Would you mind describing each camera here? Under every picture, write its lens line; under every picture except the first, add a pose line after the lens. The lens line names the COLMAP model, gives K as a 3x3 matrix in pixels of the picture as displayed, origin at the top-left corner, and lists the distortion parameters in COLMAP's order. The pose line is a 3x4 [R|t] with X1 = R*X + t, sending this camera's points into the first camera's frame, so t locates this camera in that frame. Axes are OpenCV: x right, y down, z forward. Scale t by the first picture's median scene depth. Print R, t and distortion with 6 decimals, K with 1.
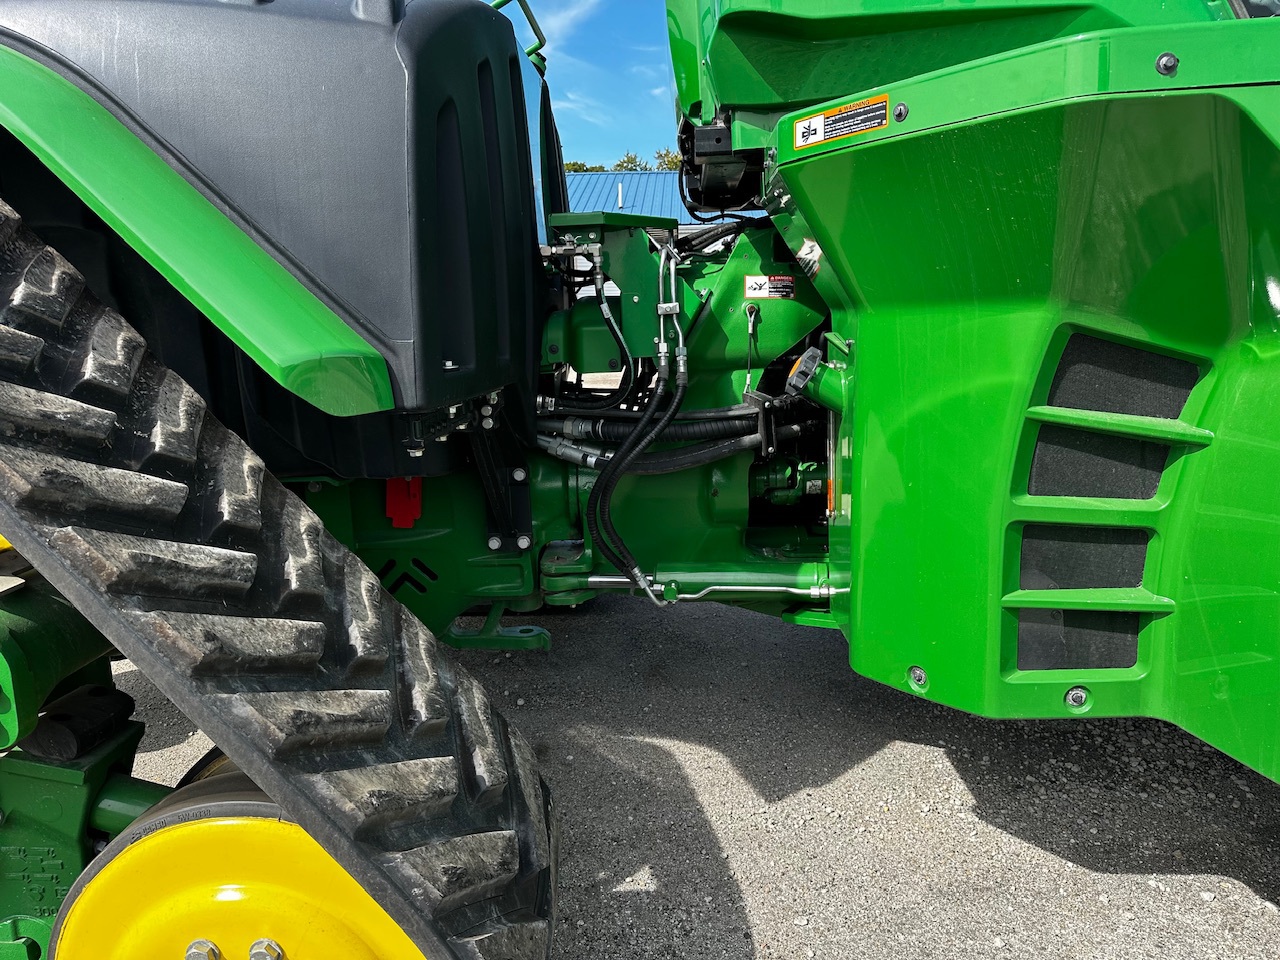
lens RADIAL K [[910.0, 0, 642.3], [0, 910.0, 472.9], [0, 0, 1]] dist [0.089161, -0.133205]
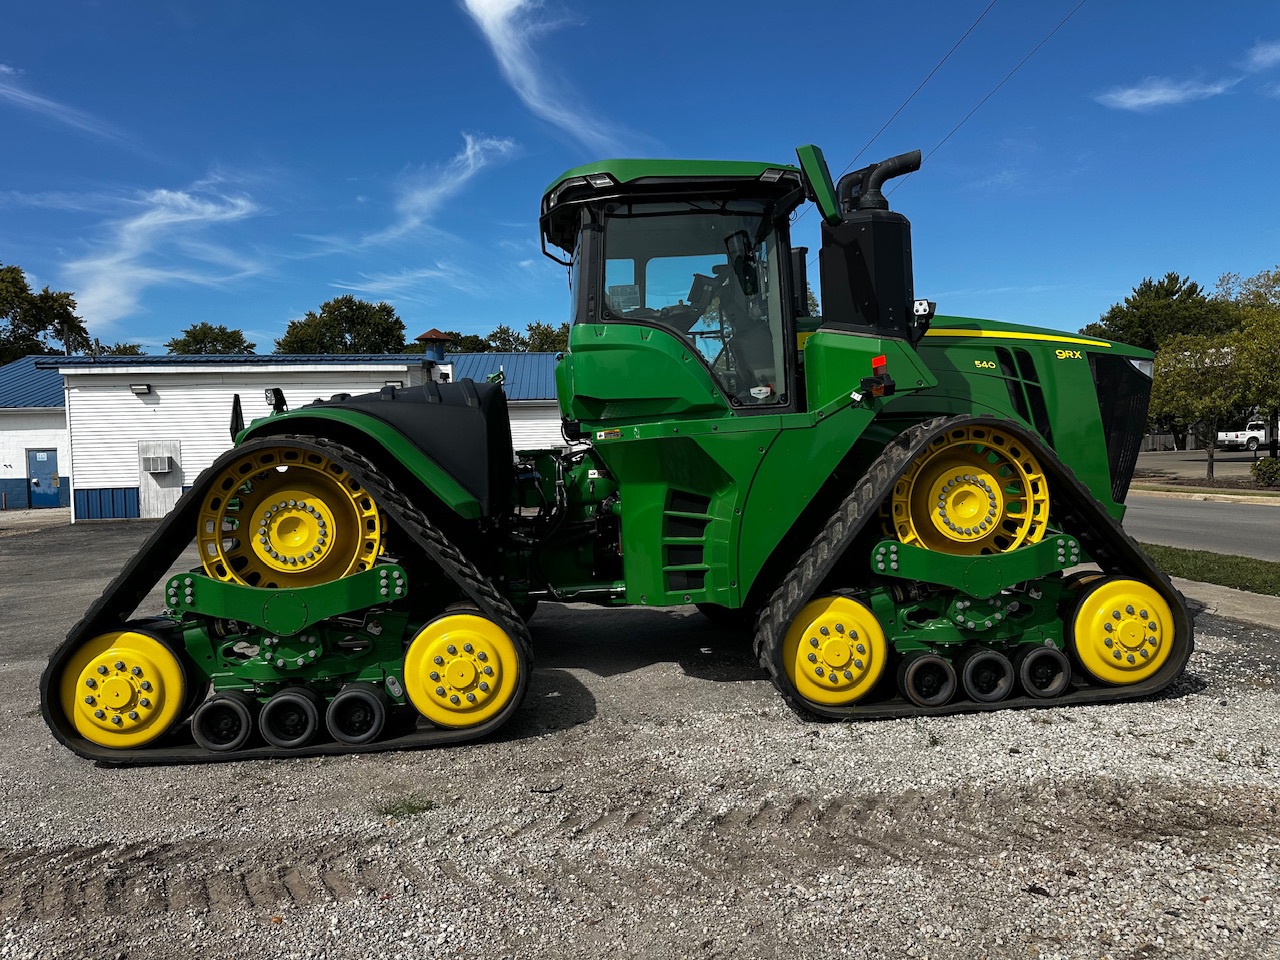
lens RADIAL K [[910.0, 0, 642.3], [0, 910.0, 472.9], [0, 0, 1]] dist [0.089161, -0.133205]
pose [[0.990126, -0.019279, 0.138846, -0.102003], [0.042030, 0.985756, -0.162847, 0.236482], [-0.133729, 0.167075, 0.976833, -1.650384]]
